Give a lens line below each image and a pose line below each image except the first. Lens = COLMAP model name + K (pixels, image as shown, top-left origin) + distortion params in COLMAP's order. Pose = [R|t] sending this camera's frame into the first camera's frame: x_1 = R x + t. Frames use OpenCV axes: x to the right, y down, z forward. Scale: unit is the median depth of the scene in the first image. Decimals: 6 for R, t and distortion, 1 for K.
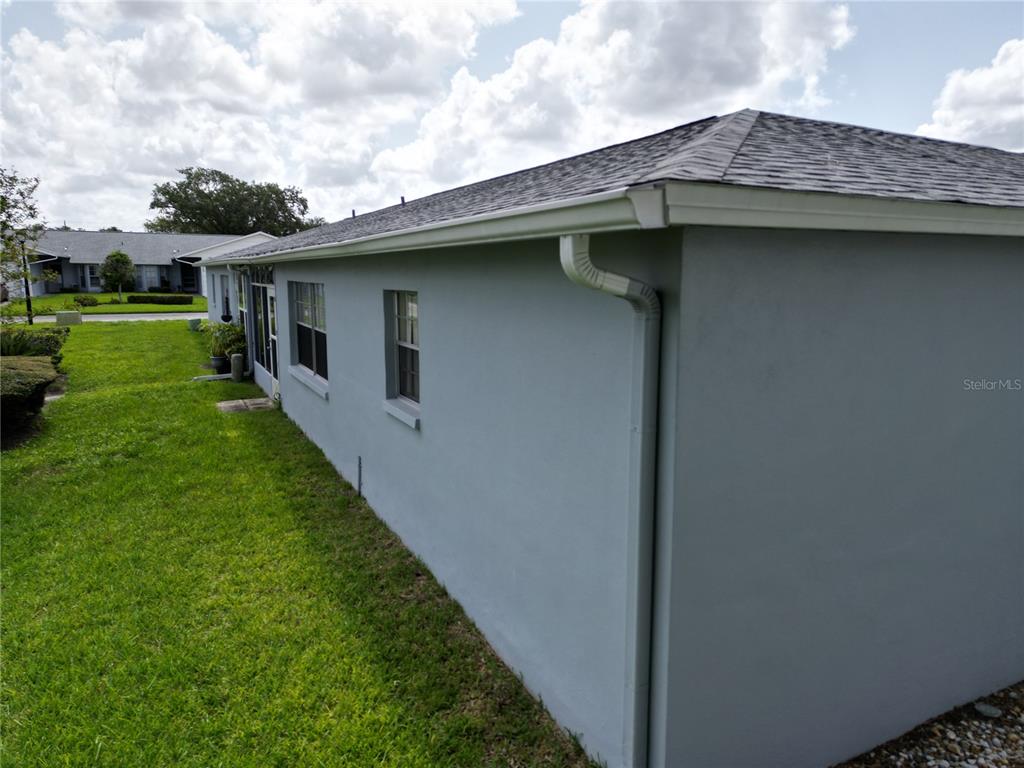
lens RADIAL K [[709.6, 0, 525.9], [0, 709.6, 383.3], [0, 0, 1]] dist [0.051378, -0.051753]
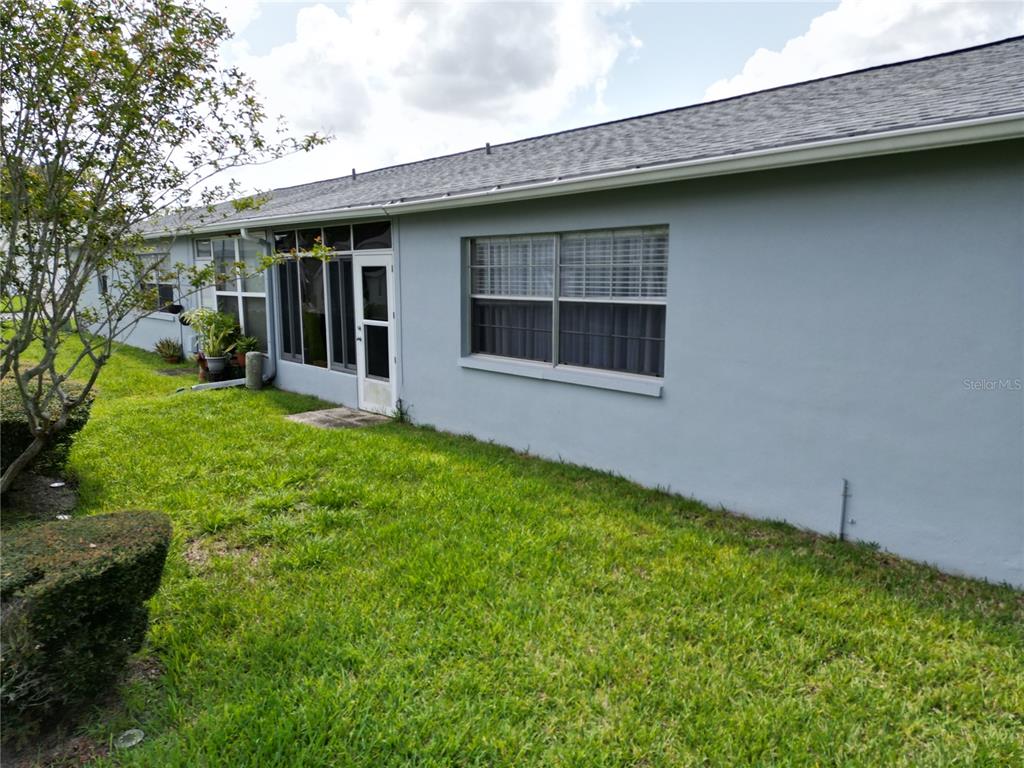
lens RADIAL K [[734.3, 0, 512.0], [0, 734.3, 384.0], [0, 0, 1]] dist [0.108672, 0.000373]
pose [[0.965019, -0.037827, 0.259435, -0.290549], [0.039402, 0.999223, -0.000869, 0.002060], [-0.259201, 0.011061, 0.965760, 0.173291]]
